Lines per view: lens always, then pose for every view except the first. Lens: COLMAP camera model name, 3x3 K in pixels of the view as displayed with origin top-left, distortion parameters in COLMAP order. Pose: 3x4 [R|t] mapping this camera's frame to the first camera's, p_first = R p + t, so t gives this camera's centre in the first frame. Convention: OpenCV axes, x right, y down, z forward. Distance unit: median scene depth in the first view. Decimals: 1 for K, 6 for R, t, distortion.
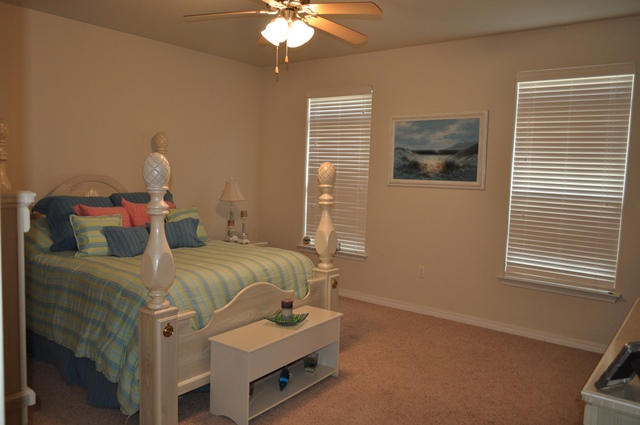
lens RADIAL K [[503.2, 0, 319.4], [0, 503.2, 213.2], [0, 0, 1]] dist [-0.001047, 0.000446]
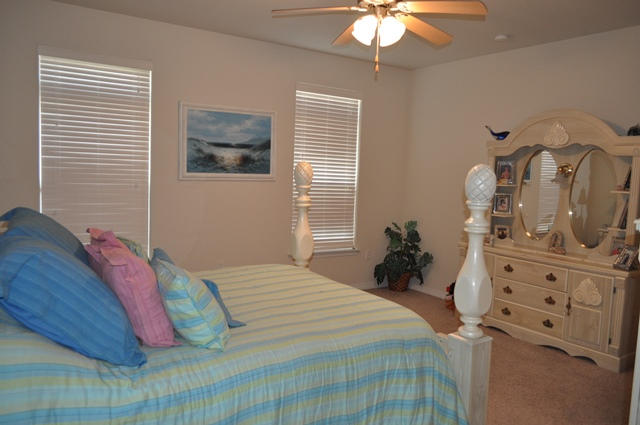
lens RADIAL K [[503.2, 0, 317.7], [0, 503.2, 211.1], [0, 0, 1]] dist [-0.001047, 0.000446]
pose [[0.312076, -0.105336, 0.944200, -0.682652], [0.051948, 0.994240, 0.093748, -0.076508], [-0.948636, 0.019793, 0.315750, 0.527188]]
